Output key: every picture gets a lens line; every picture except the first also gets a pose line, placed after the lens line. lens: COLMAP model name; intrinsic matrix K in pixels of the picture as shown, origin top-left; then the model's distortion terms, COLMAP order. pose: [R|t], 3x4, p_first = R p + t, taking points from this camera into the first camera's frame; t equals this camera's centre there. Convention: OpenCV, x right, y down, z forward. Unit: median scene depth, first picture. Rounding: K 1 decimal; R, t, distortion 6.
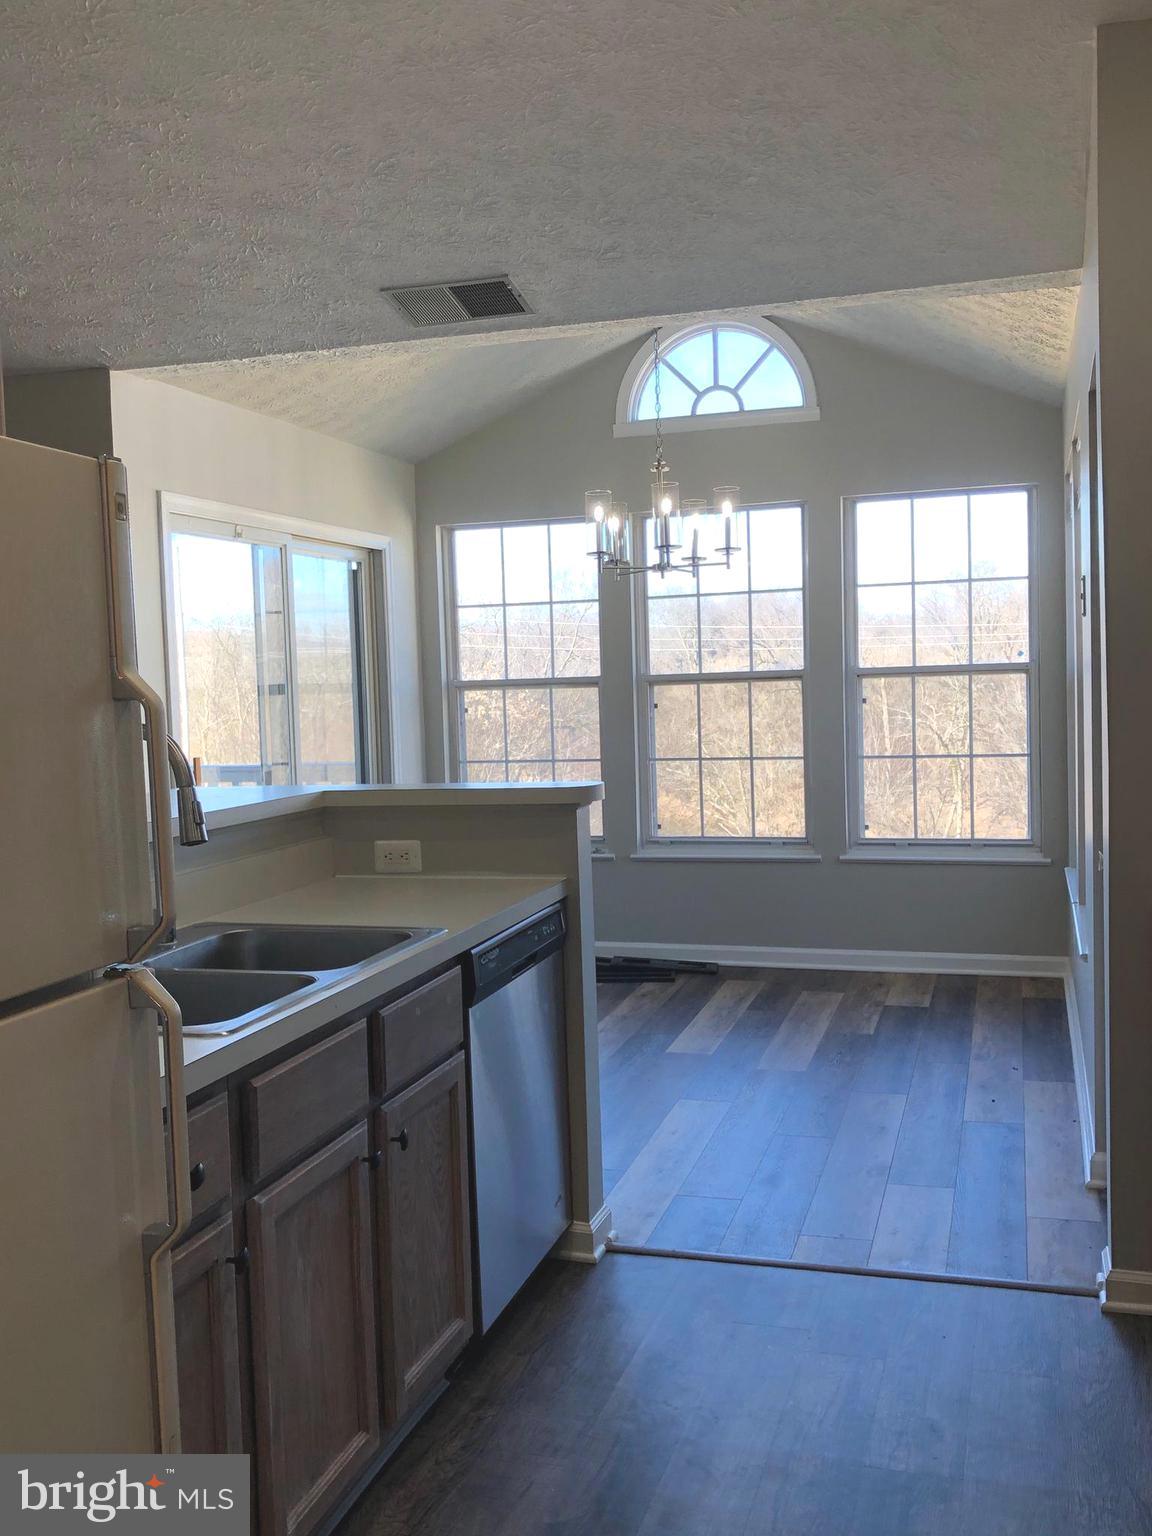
lens RADIAL K [[1443.2, 0, 575.7], [0, 1443.2, 769.6], [0, 0, 1]] dist [0.003960, 0.000000]
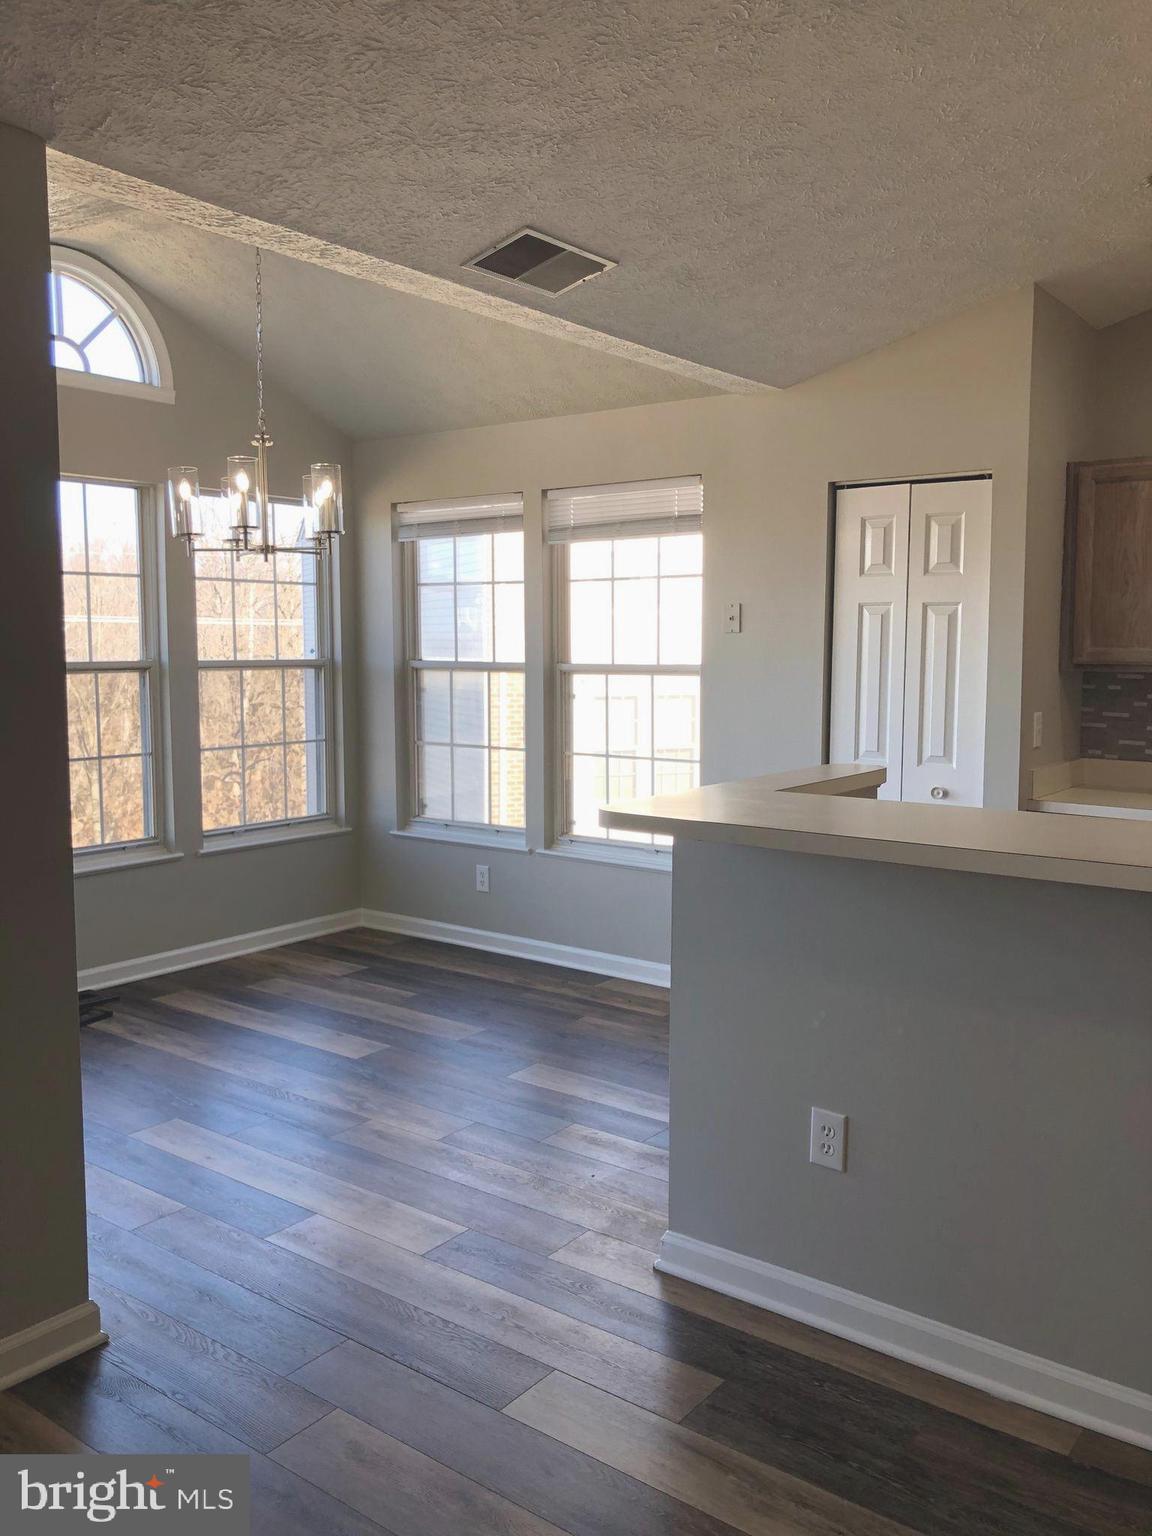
lens RADIAL K [[1254.6, 0, 578.0], [0, 1254.6, 767.2], [0, 0, 1]] dist [0.044787, 0.003586]
pose [[0.349321, -0.061758, 0.934966, -0.545985], [0.056058, 0.997416, 0.044939, -0.022292], [-0.935325, 0.036714, 0.351880, 0.457214]]
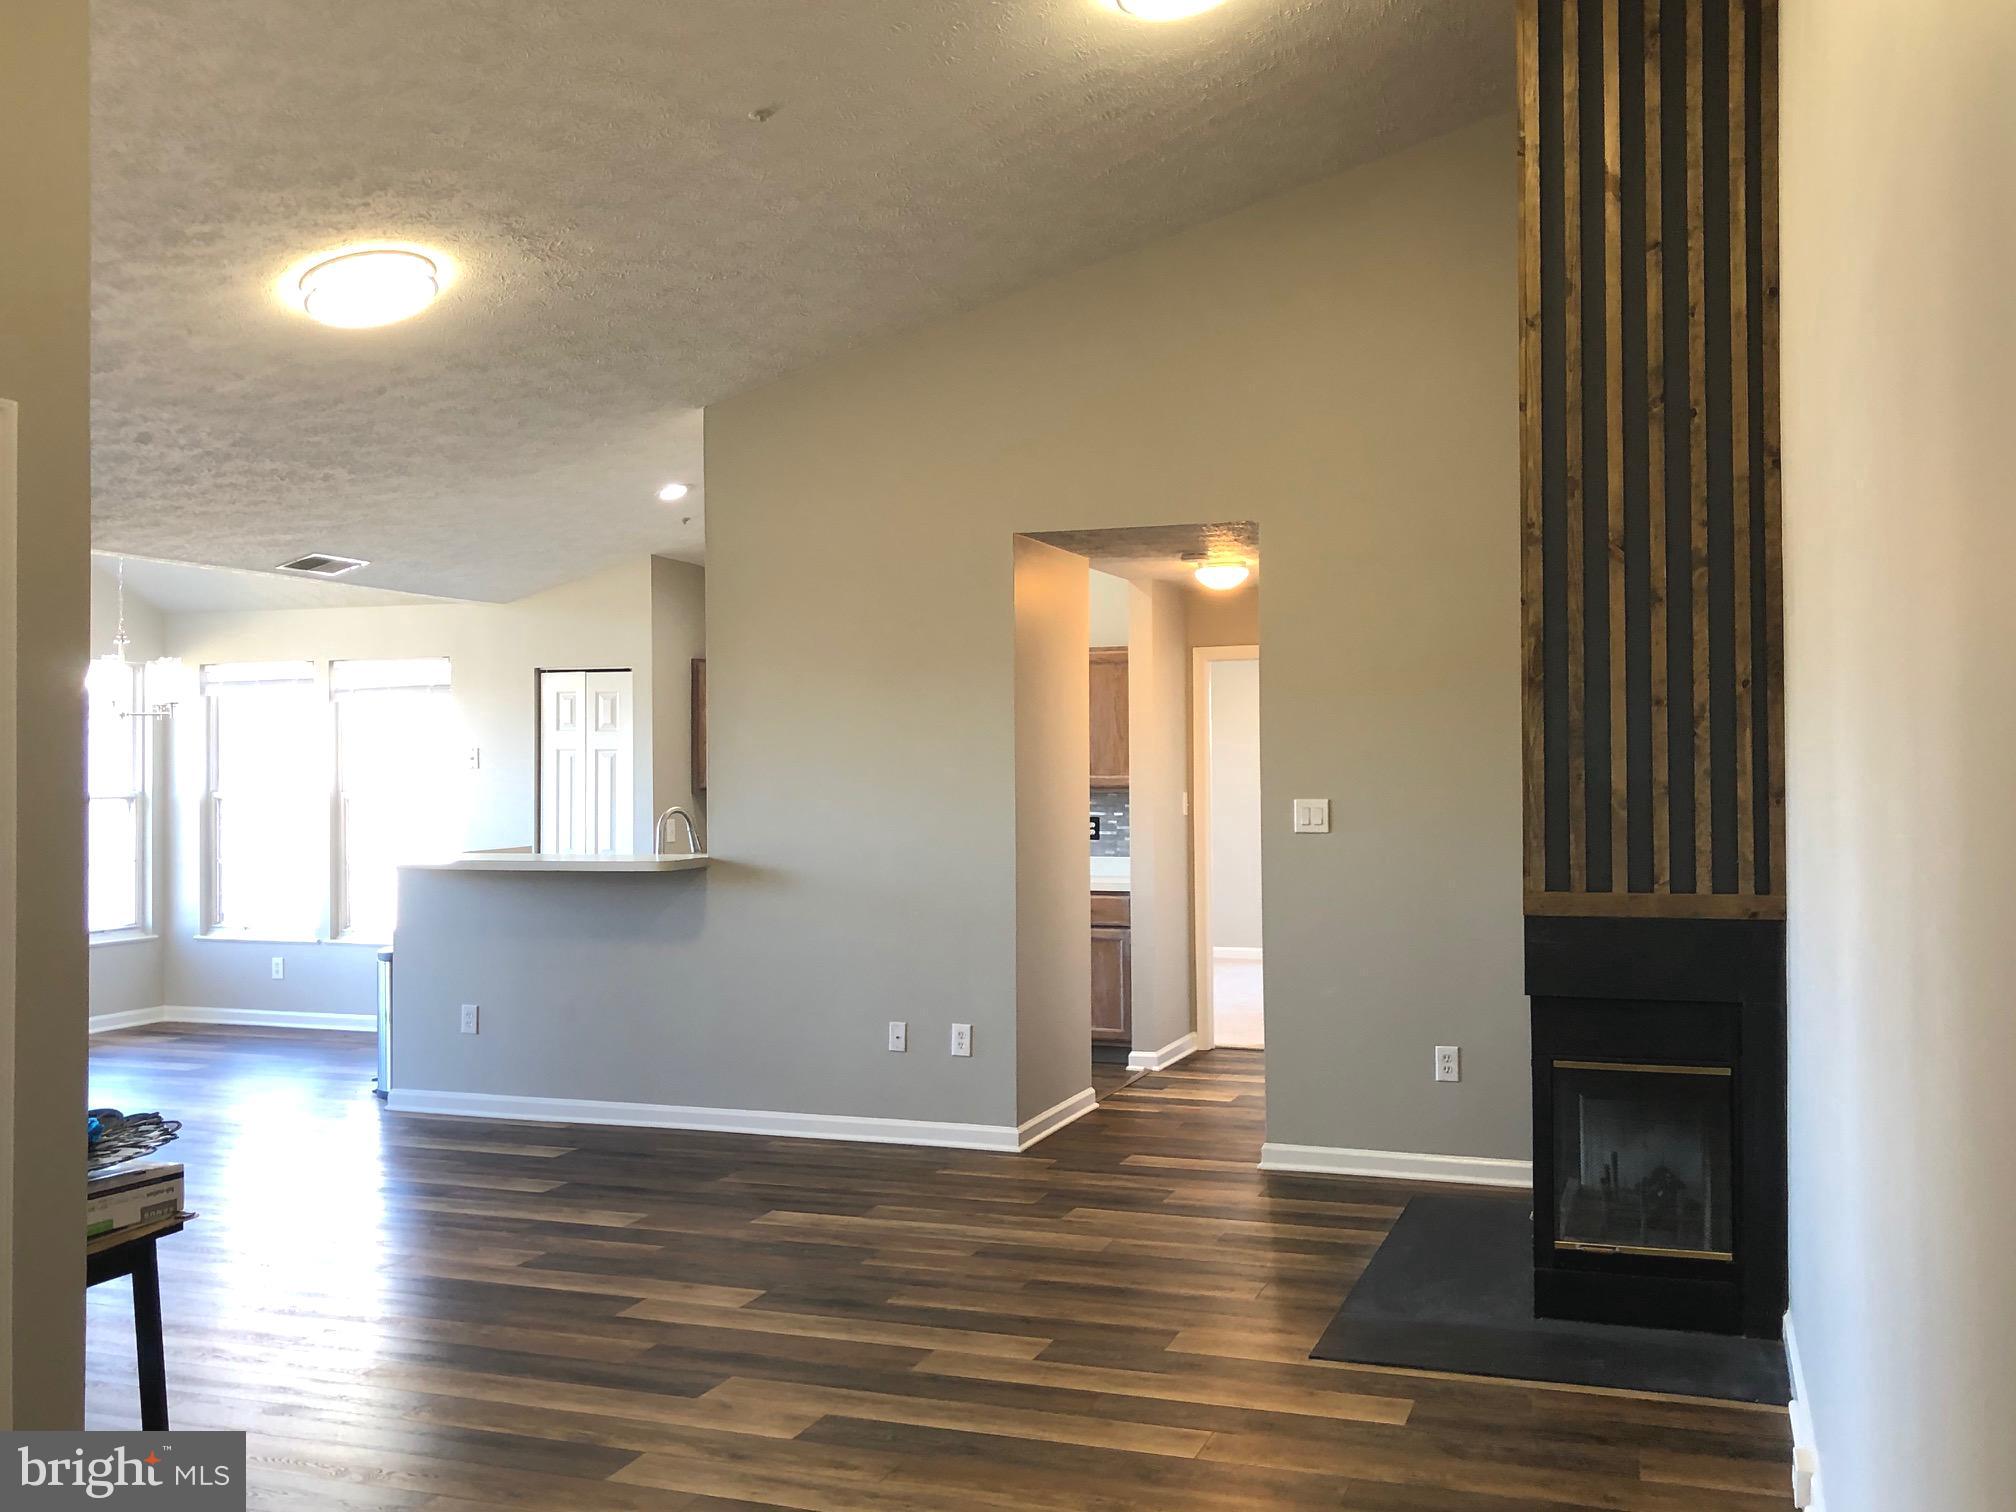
lens RADIAL K [[1894.2, 0, 1007.0], [0, 1894.2, 747.0], [0, 0, 1]] dist [0.003960, 0.000000]
pose [[0.053462, 0.045742, 0.997522, -1.389390], [0.075313, 0.995920, -0.049705, 0.032001], [-0.995726, 0.077784, 0.049799, 0.095804]]
